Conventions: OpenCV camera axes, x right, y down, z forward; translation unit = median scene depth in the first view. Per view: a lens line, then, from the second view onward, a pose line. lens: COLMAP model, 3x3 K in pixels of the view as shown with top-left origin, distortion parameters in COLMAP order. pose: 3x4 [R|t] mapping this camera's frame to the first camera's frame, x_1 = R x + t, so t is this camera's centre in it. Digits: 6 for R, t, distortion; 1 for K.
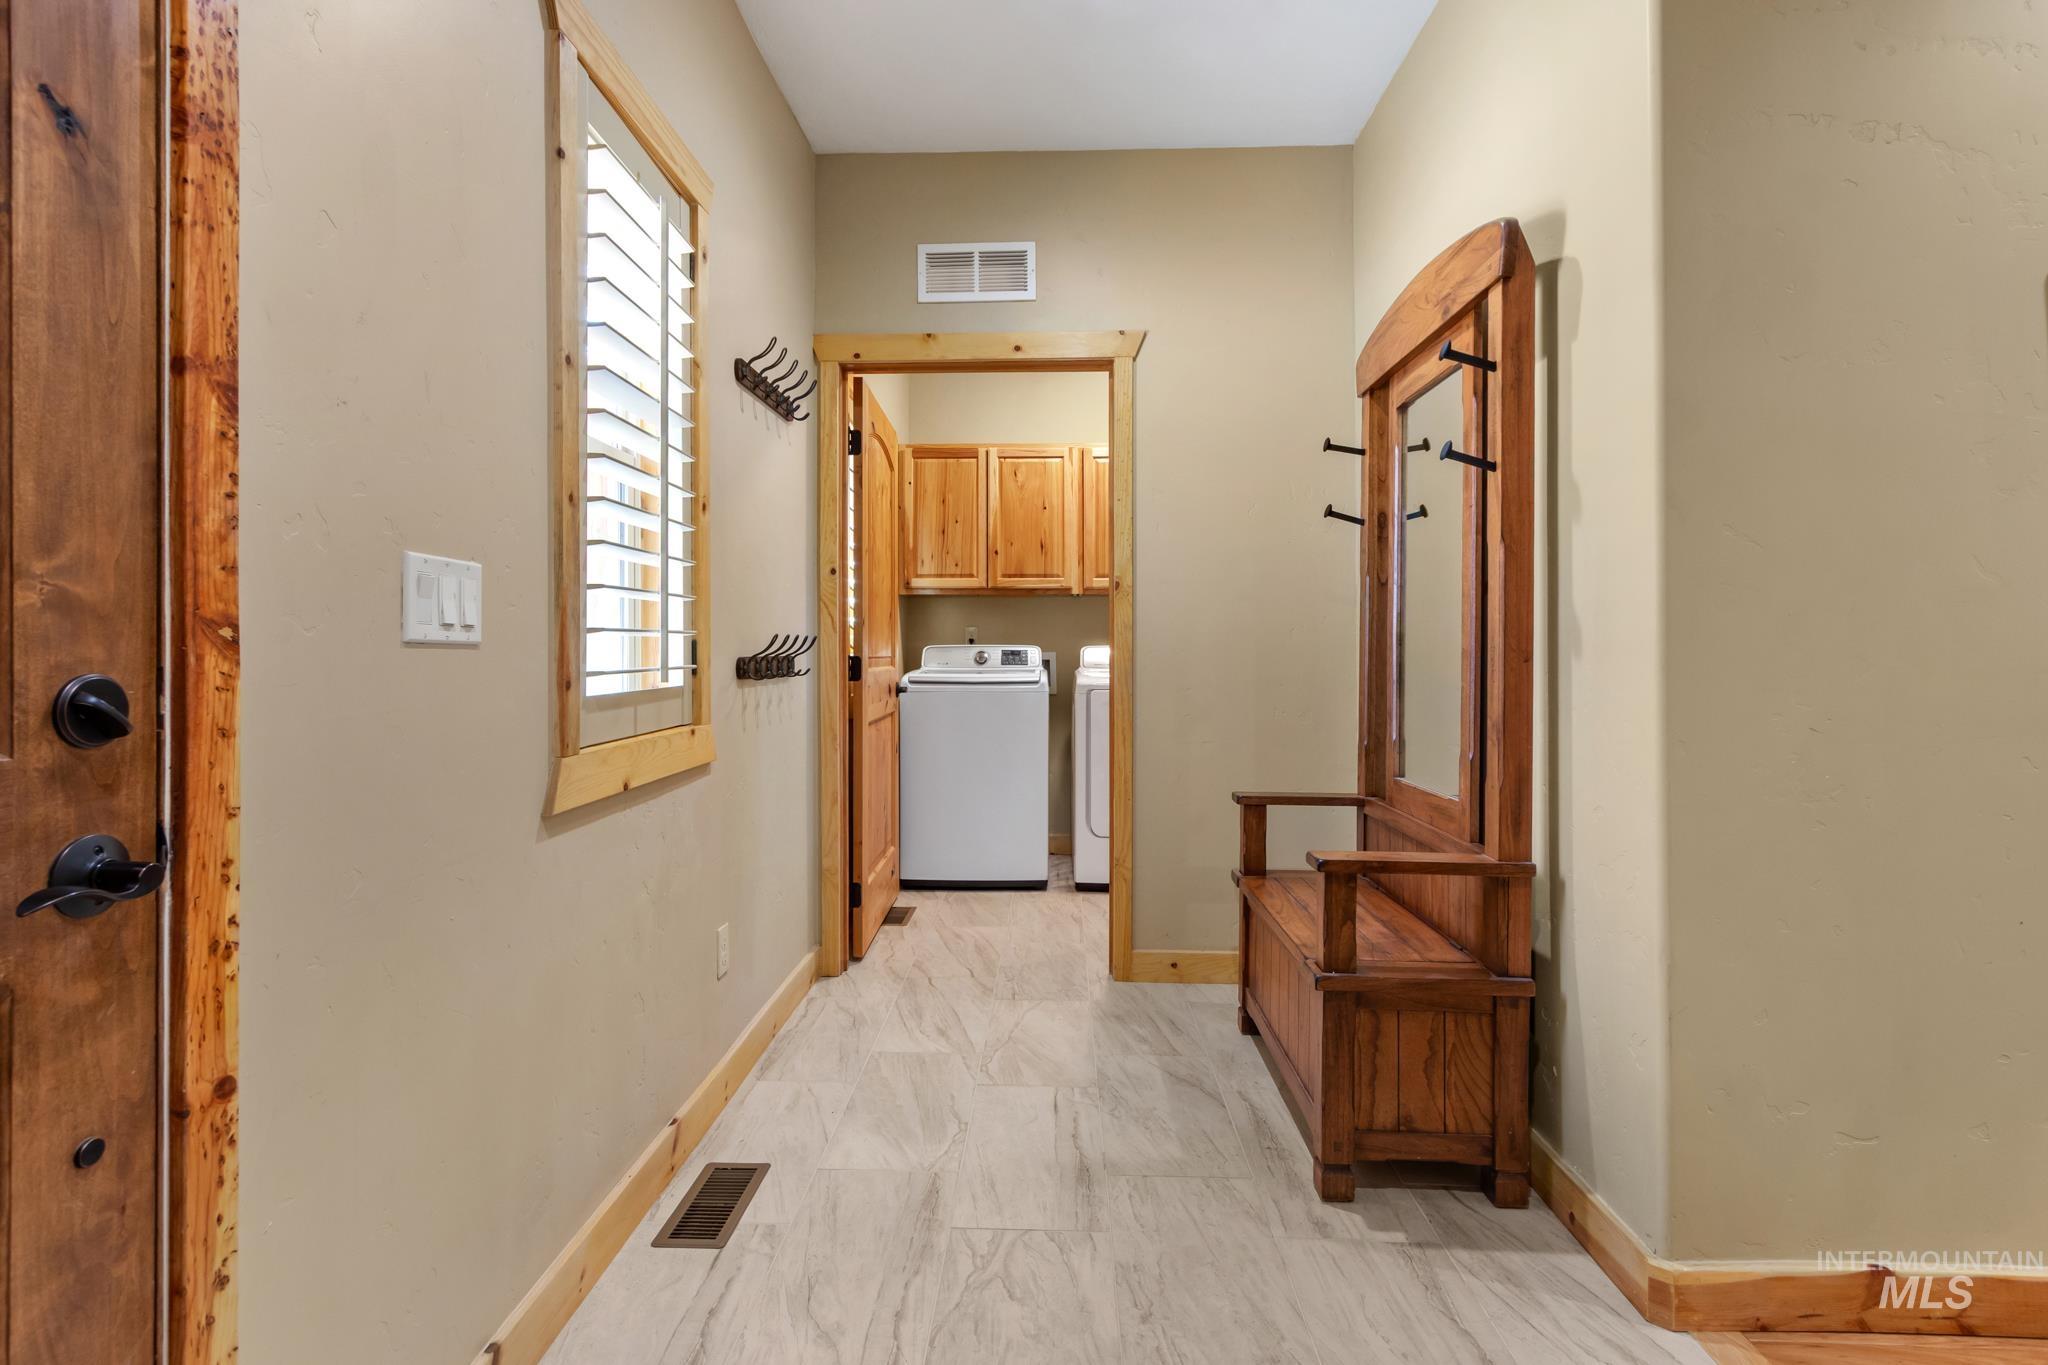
lens RADIAL K [[948.4, 0, 1020.1], [0, 948.4, 649.8], [0, 0, 1]] dist [0.000280, -0.007673]
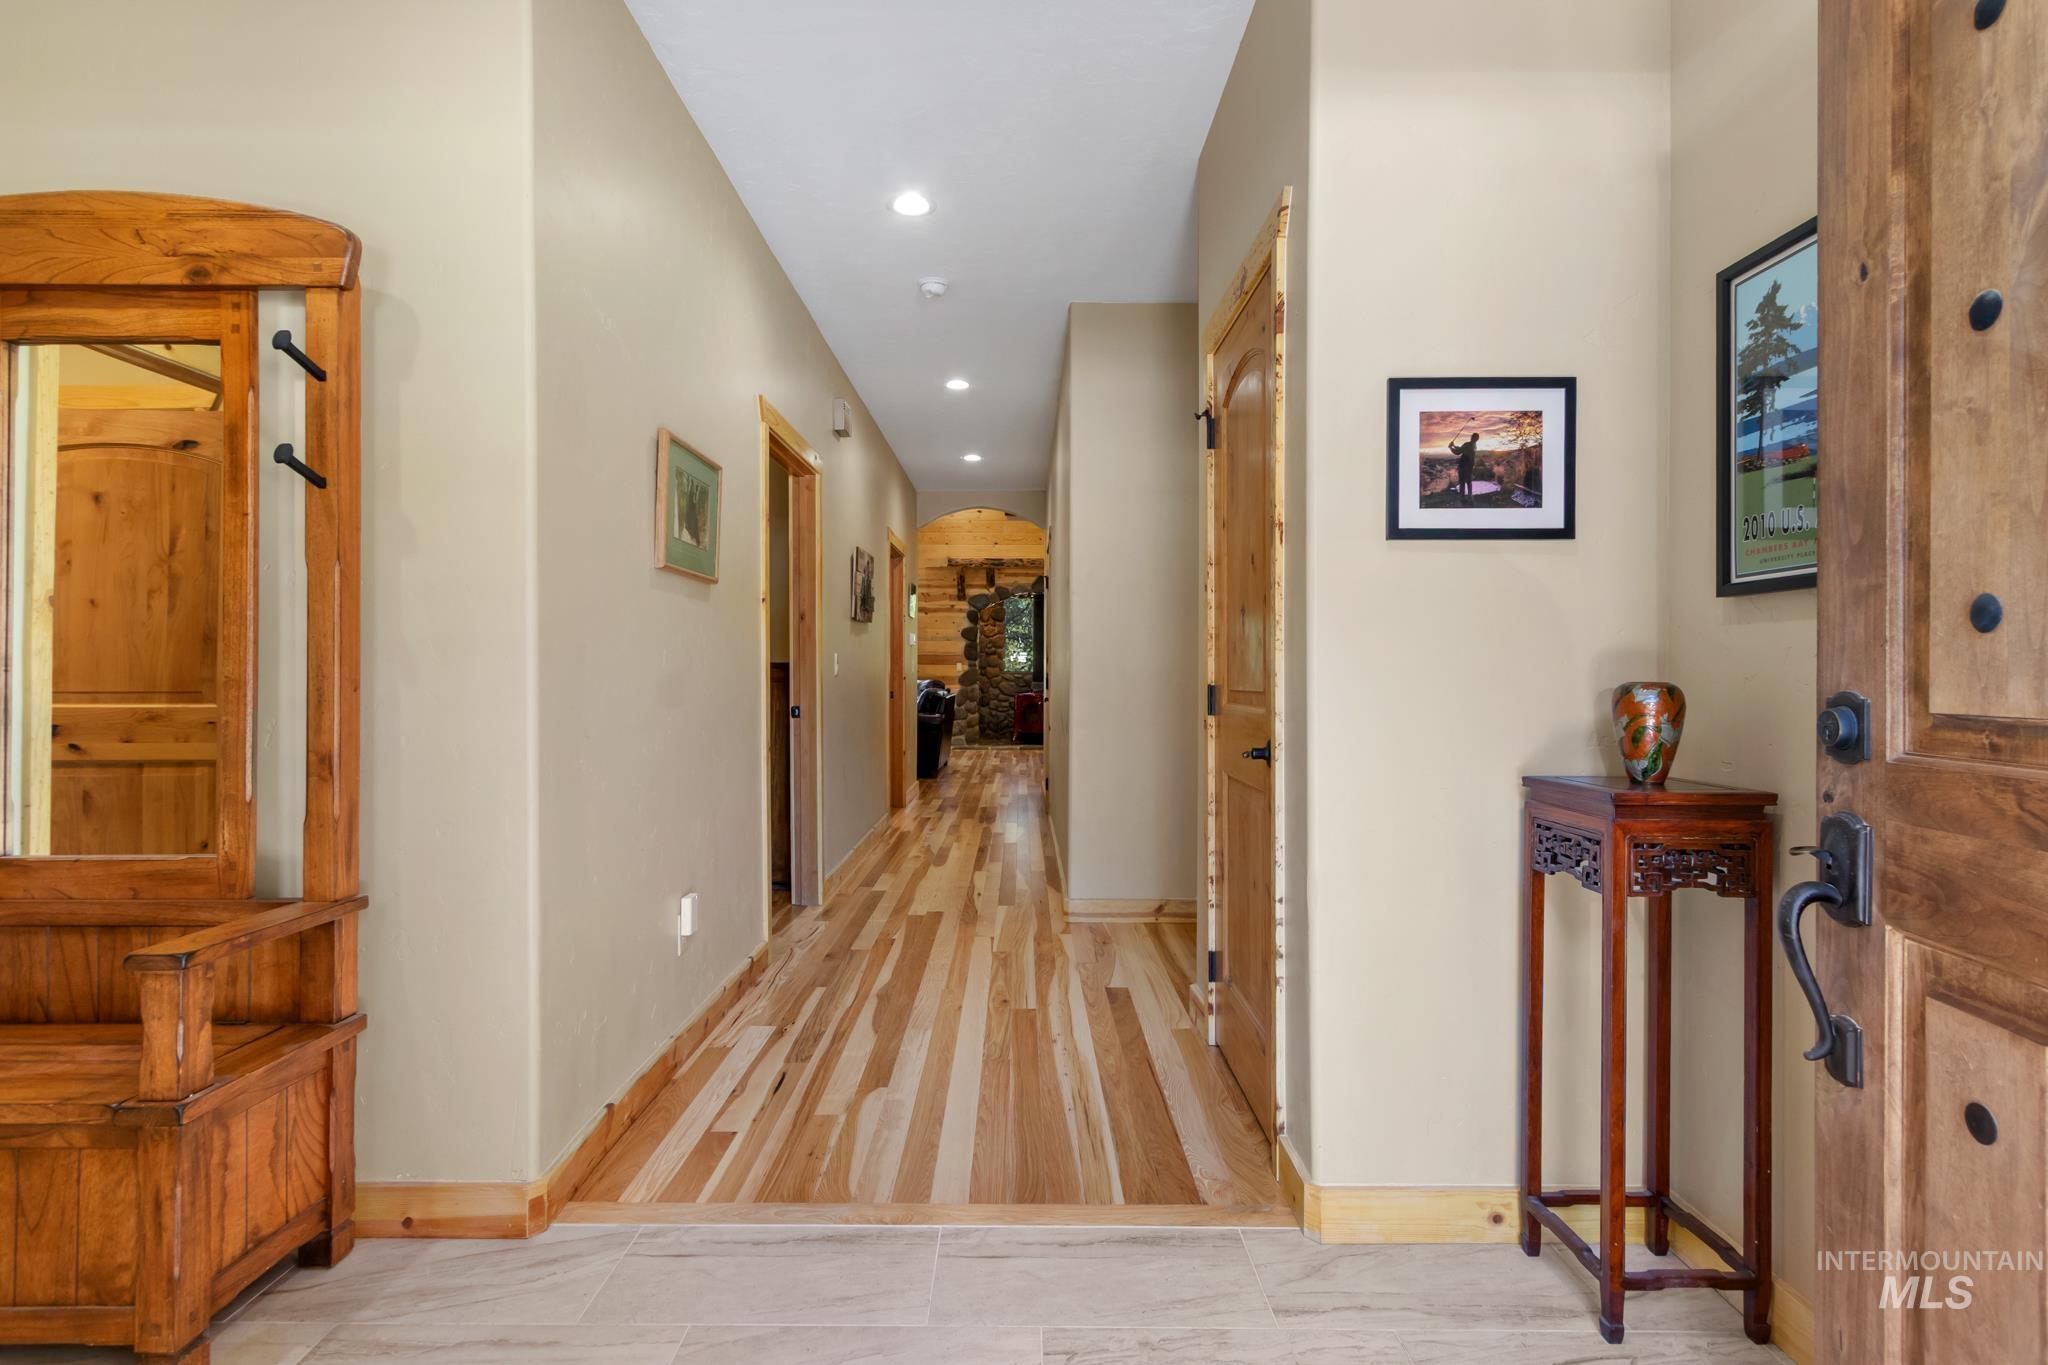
lens RADIAL K [[950.4, 0, 1024.0], [0, 950.4, 682.5], [0, 0, 1]] dist [-0.000861, -0.008146]
pose [[-0.050070, -0.007715, 0.998716, -0.465830], [0.004006, 0.999961, 0.007925, -0.000566], [-0.998738, 0.004398, -0.050037, 0.353564]]
